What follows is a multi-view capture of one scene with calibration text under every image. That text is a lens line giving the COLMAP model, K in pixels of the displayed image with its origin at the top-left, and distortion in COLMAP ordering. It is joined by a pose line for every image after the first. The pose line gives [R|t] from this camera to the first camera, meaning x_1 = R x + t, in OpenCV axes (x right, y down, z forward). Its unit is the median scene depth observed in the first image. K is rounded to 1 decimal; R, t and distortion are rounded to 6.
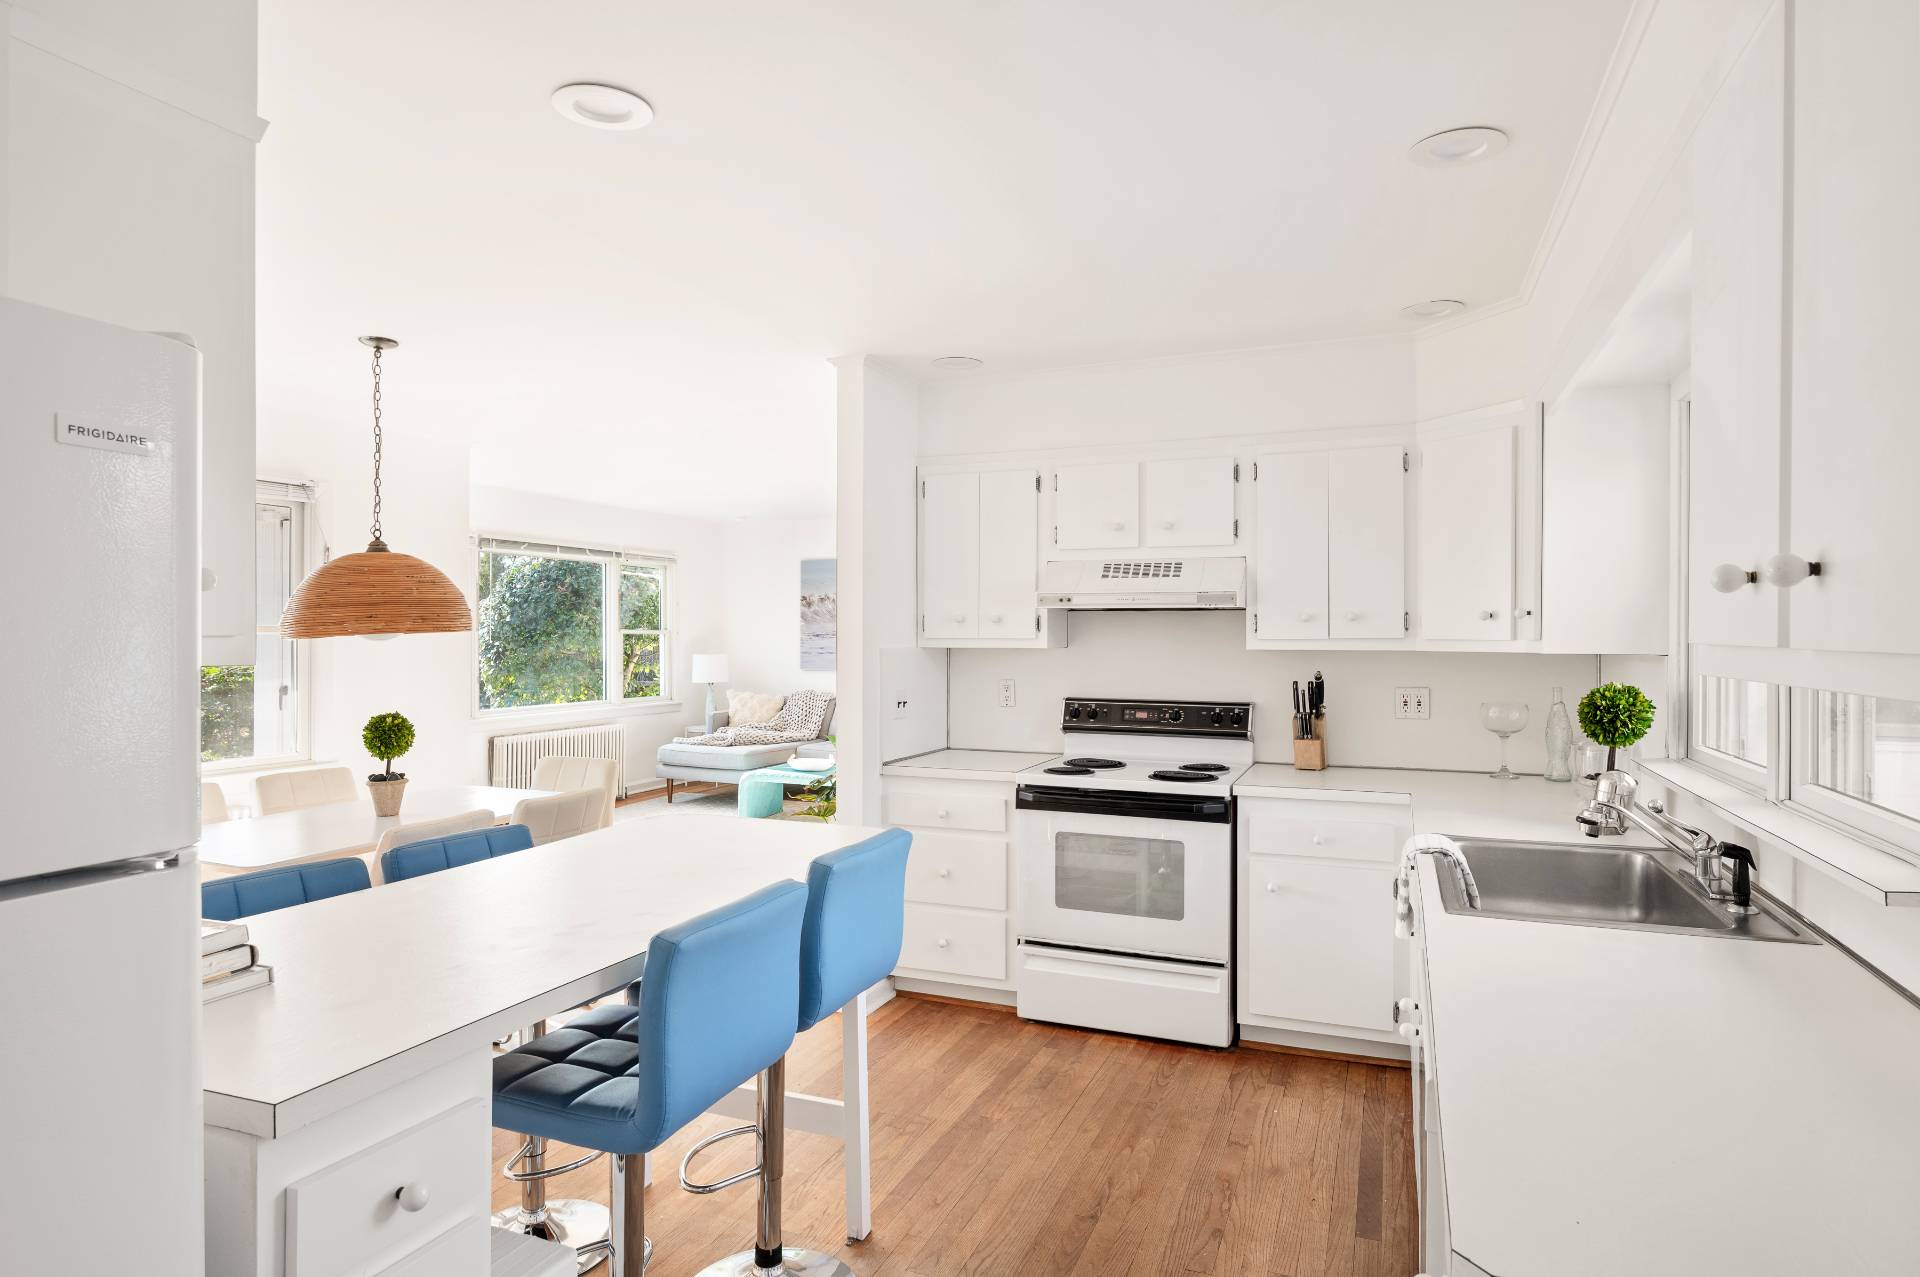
lens RADIAL K [[1061.0, 0, 960.0], [0, 1061.0, 638.5], [0, 0, 1]] dist [0.001270, 0.000311]
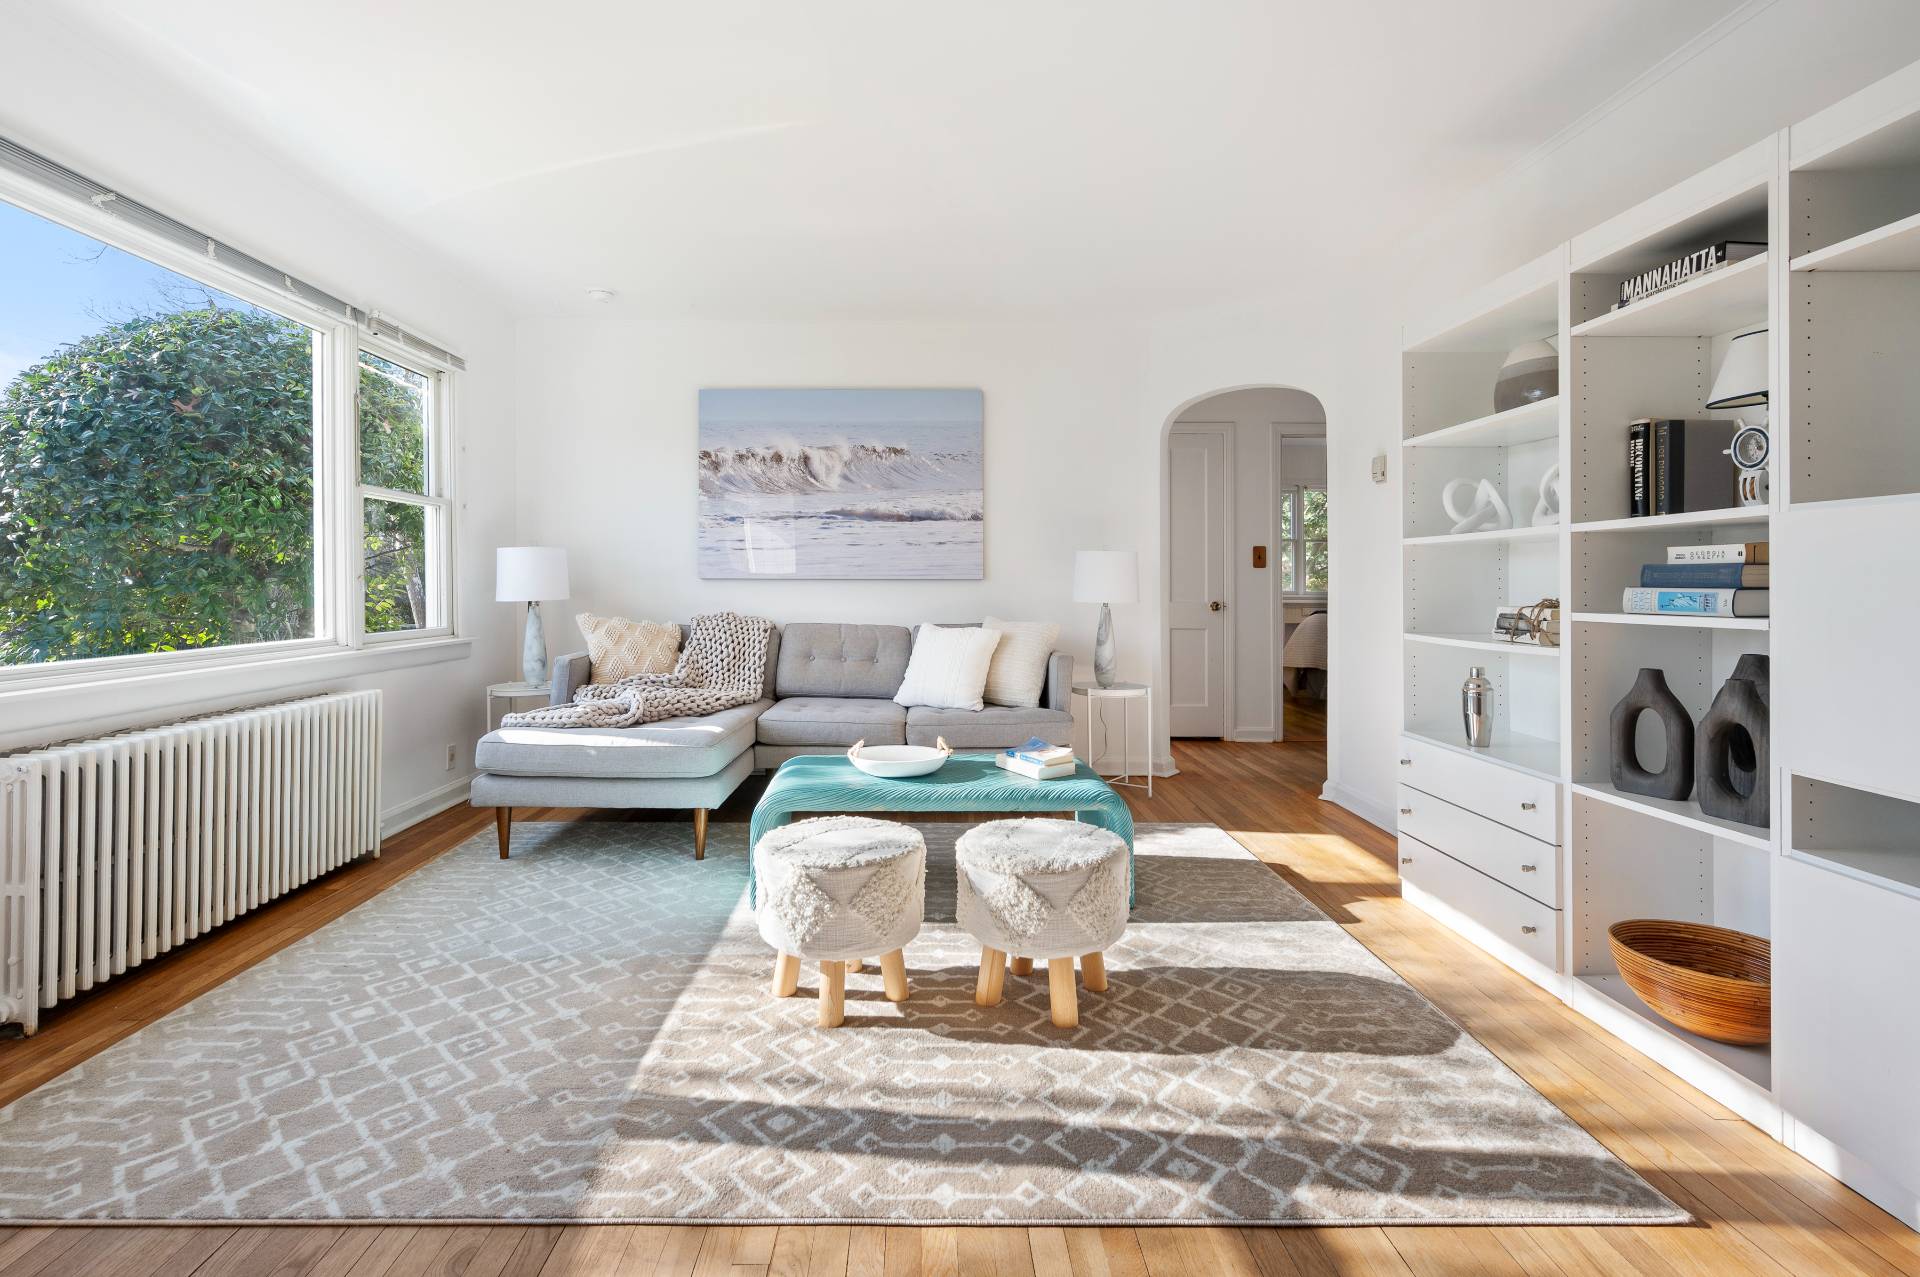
lens RADIAL K [[909.0, 0, 955.5], [0, 909.0, 568.1], [0, 0, 1]] dist [-0.001057, -0.000333]
pose [[0.921834, 0.003150, 0.387572, -0.217517], [0.002266, 0.999906, -0.013515, 0.031637], [-0.387578, 0.013336, 0.921741, 0.501023]]
